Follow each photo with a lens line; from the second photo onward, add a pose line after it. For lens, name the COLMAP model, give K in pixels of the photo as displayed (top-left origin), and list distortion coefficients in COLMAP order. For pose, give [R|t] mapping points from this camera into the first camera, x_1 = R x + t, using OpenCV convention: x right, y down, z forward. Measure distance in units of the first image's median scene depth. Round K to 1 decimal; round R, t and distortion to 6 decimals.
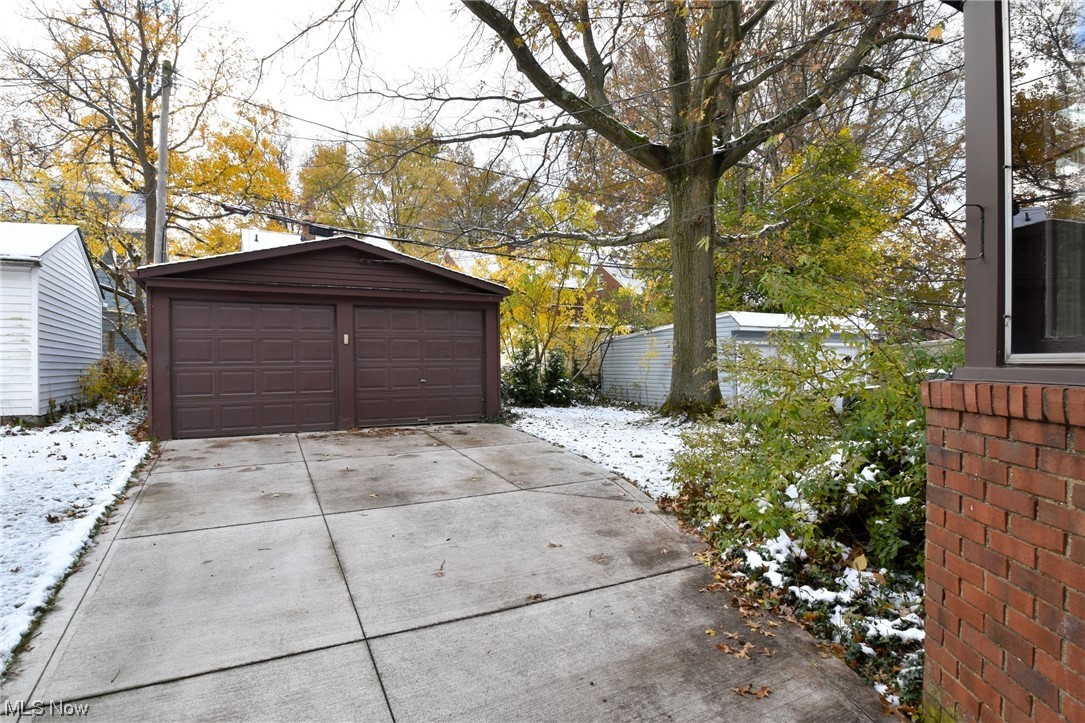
lens RADIAL K [[614.4, 0, 545.5], [0, 614.4, 362.9], [0, 0, 1]] dist [-0.024451, -0.003225]
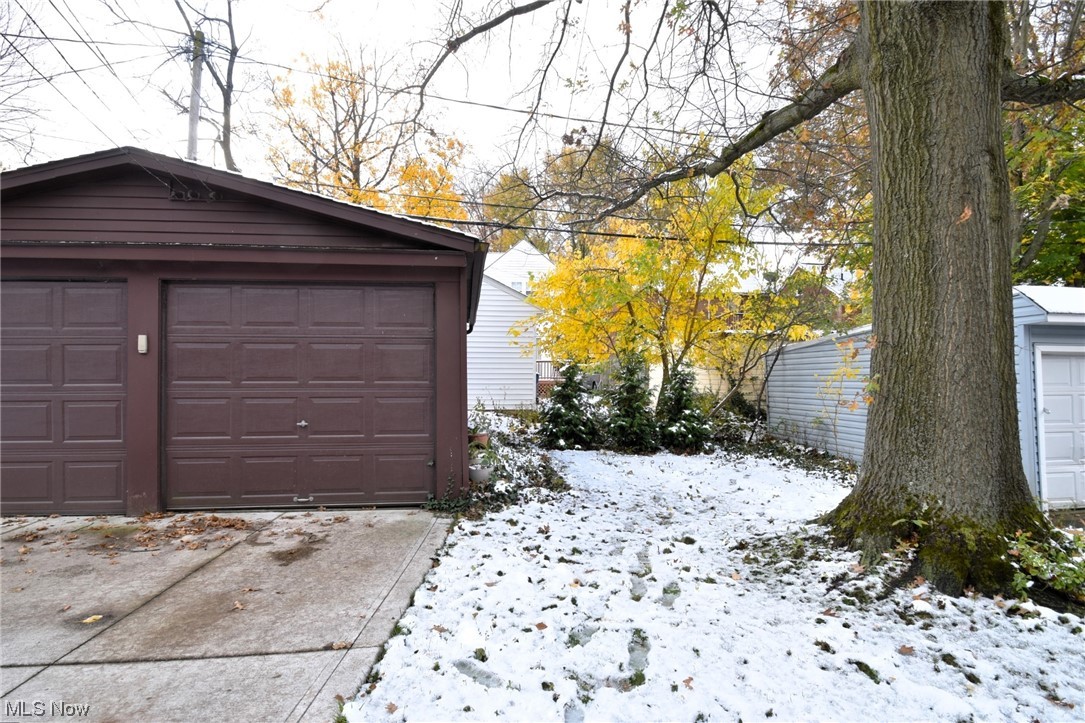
lens RADIAL K [[564.9, 0, 518.3], [0, 564.9, 371.7], [0, 0, 1]] dist [-0.019208, -0.001275]
pose [[0.923944, 0.002858, -0.382517, 0.142761], [-0.007288, 0.999922, -0.010133, -0.011101], [0.382459, 0.012150, 0.923893, 0.612158]]
